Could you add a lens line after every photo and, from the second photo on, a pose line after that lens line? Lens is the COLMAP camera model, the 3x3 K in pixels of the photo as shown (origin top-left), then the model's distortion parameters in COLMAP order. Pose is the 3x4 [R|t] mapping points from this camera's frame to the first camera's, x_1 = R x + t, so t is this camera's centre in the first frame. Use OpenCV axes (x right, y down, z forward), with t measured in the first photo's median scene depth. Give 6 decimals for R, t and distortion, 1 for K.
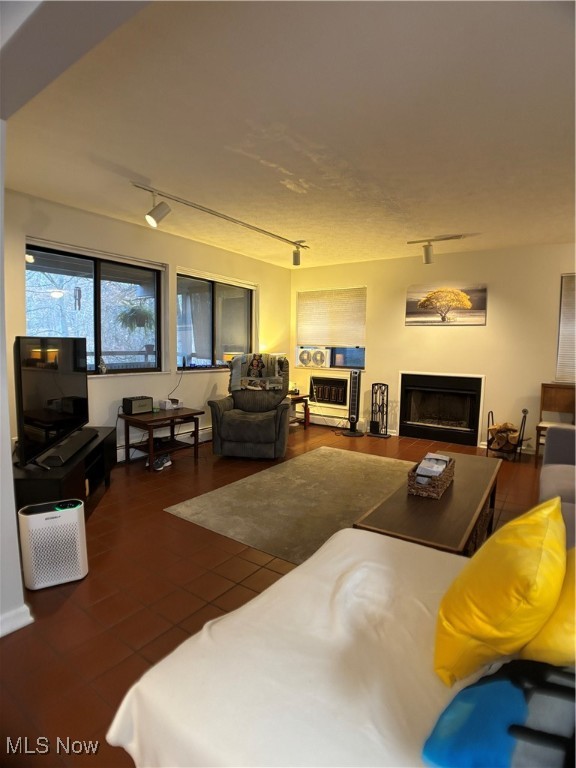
lens RADIAL K [[399.1, 0, 290.8], [0, 399.1, 384.1], [0, 0, 1]] dist [-0.088387, 0.012788]
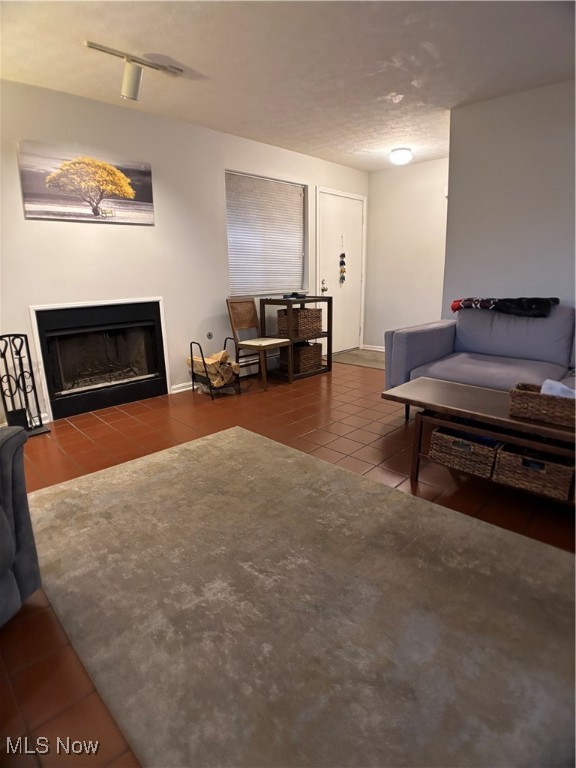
lens RADIAL K [[399.1, 0, 288.9], [0, 399.1, 381.2], [0, 0, 1]] dist [-0.088387, 0.012788]
pose [[0.186072, -0.271624, 0.944245, -0.197378], [0.112198, 0.960616, 0.254223, -0.031361], [-0.976109, 0.058638, 0.209219, 0.617009]]
